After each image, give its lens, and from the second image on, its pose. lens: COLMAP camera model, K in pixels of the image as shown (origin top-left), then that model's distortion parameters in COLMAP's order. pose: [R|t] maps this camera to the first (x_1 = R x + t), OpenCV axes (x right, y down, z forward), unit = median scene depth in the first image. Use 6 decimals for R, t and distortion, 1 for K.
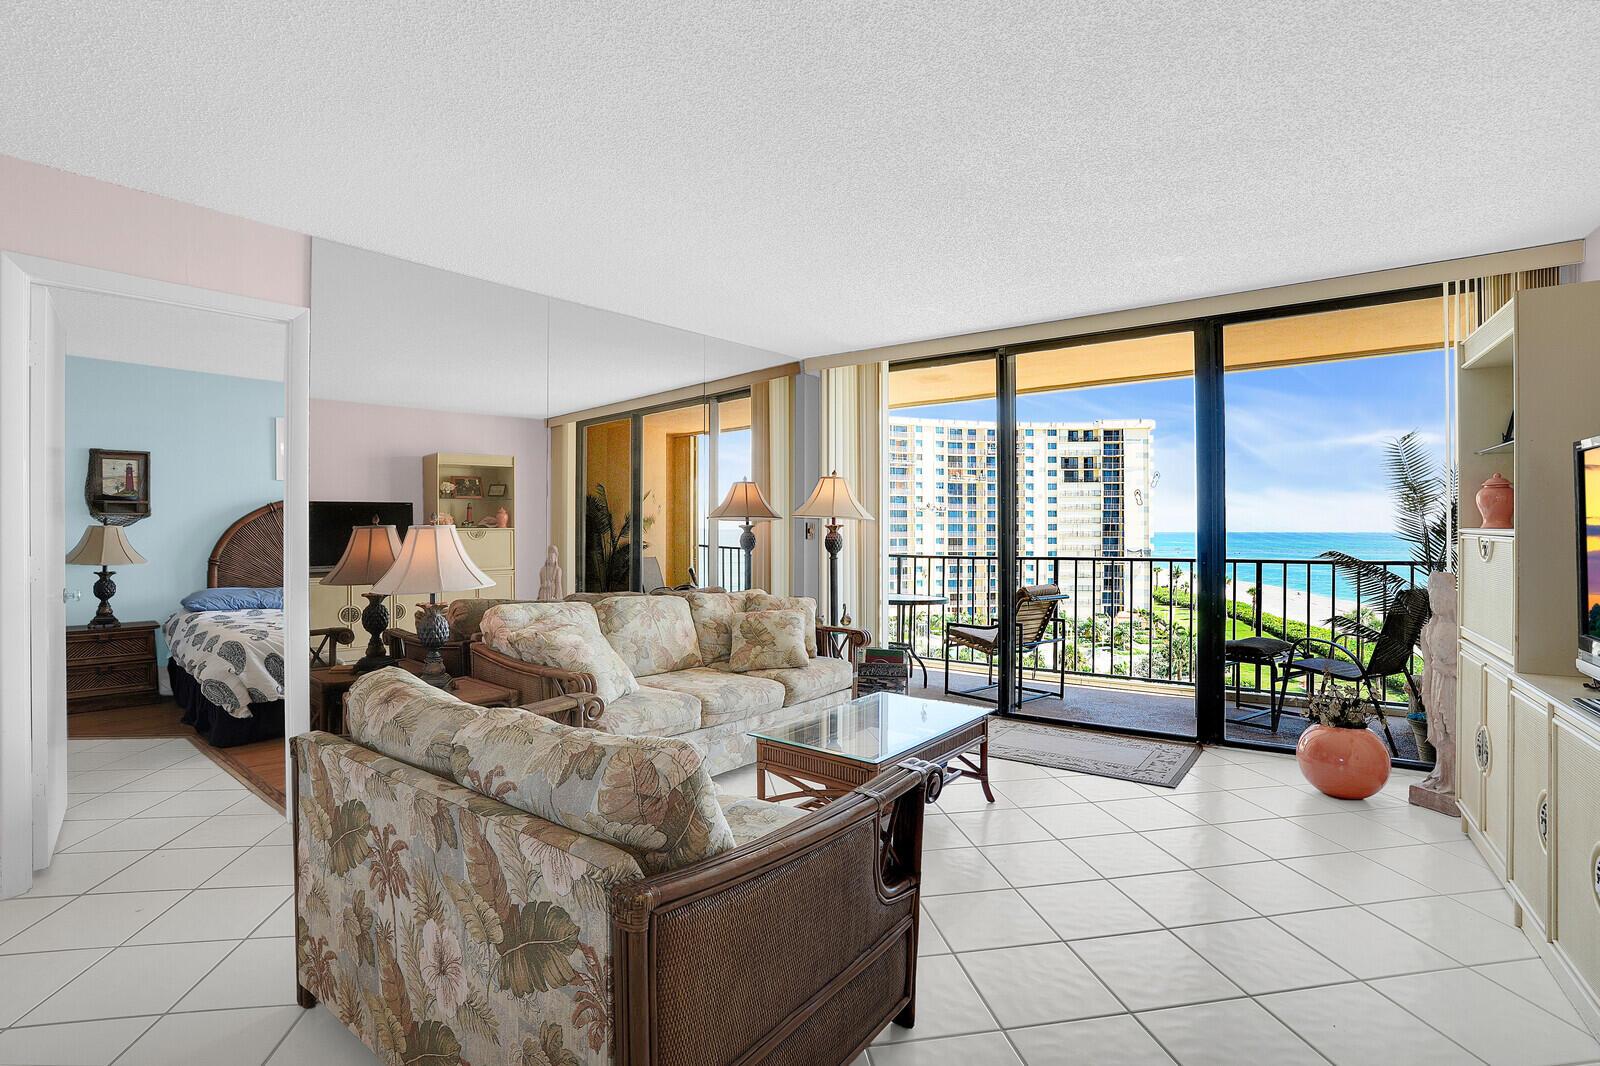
lens RADIAL K [[743.3, 0, 794.2], [0, 743.3, 522.9], [0, 0, 1]] dist [-0.057044, 0.006901]
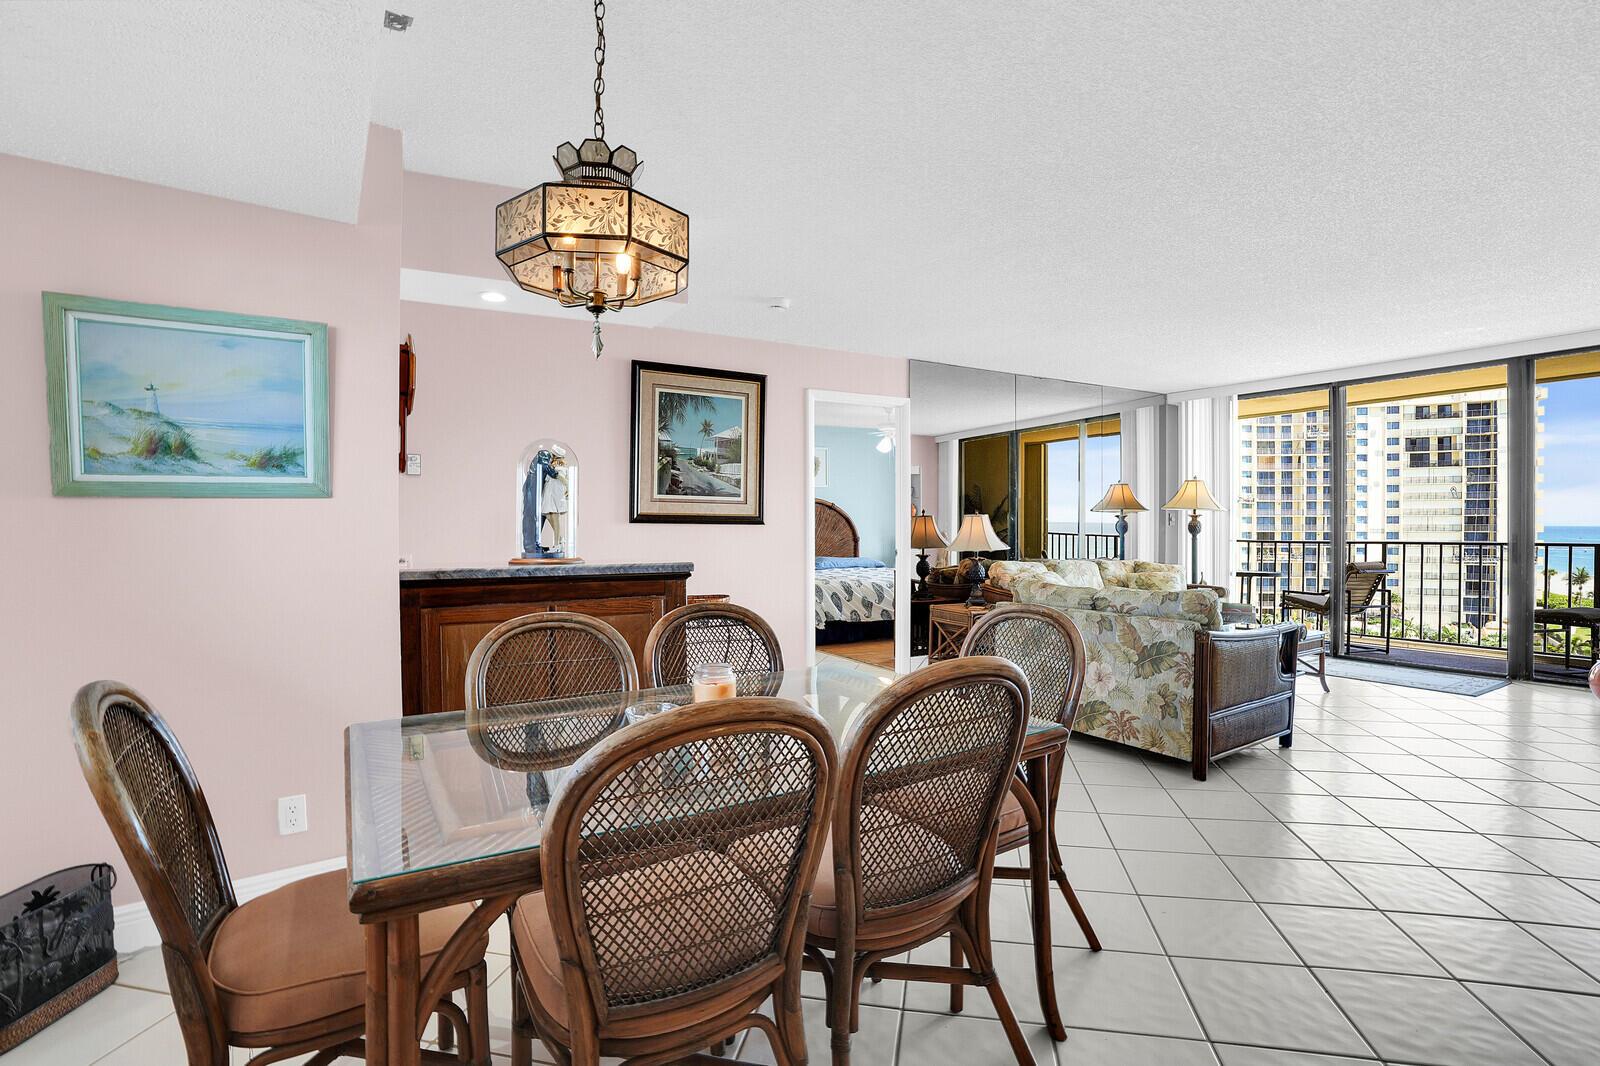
lens RADIAL K [[734.9, 0, 855.2], [0, 734.9, 527.6], [0, 0, 1]] dist [0.001524, 0.005096]
pose [[0.957001, 0.000457, -0.290085, -0.176241], [0.003925, 0.999887, 0.014523, 0.004762], [0.290059, -0.015037, 0.956891, -0.575945]]
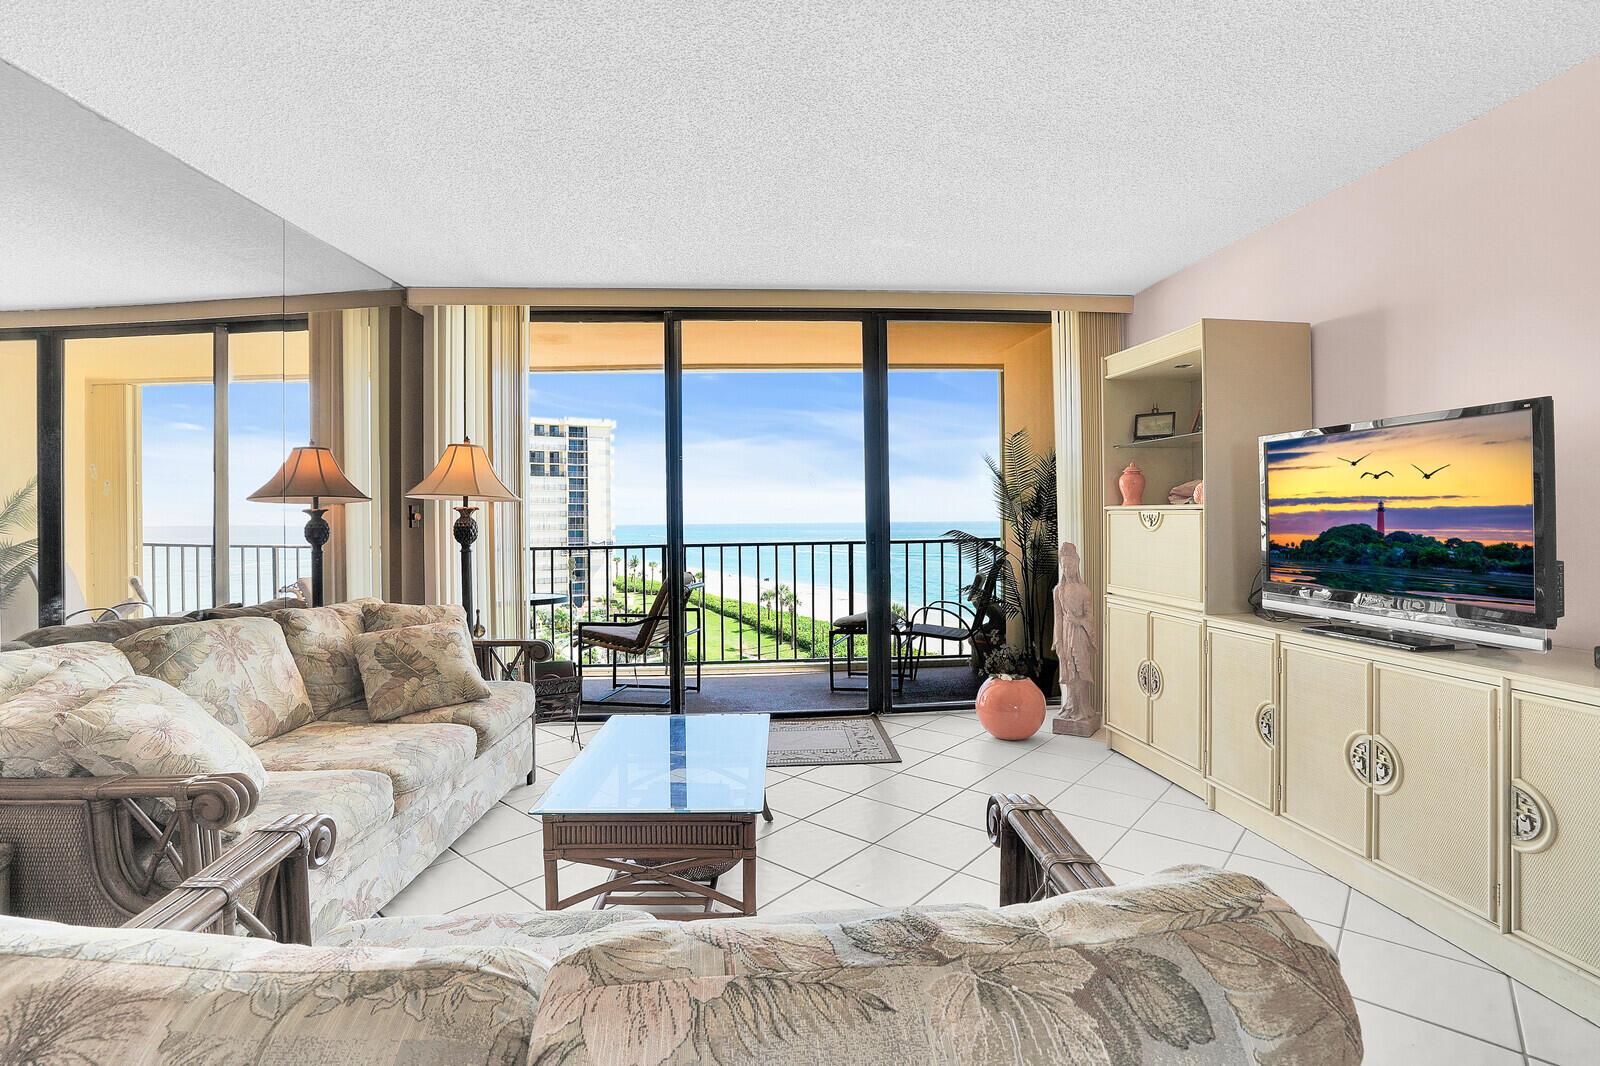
lens RADIAL K [[743.3, 0, 791.9], [0, 743.3, 519.2], [0, 0, 1]] dist [-0.057044, 0.006901]
pose [[0.768631, -0.005778, 0.639666, -0.194980], [0.003450, 0.999982, 0.004887, 0.013658], [-0.639683, -0.001549, 0.768637, 0.227778]]
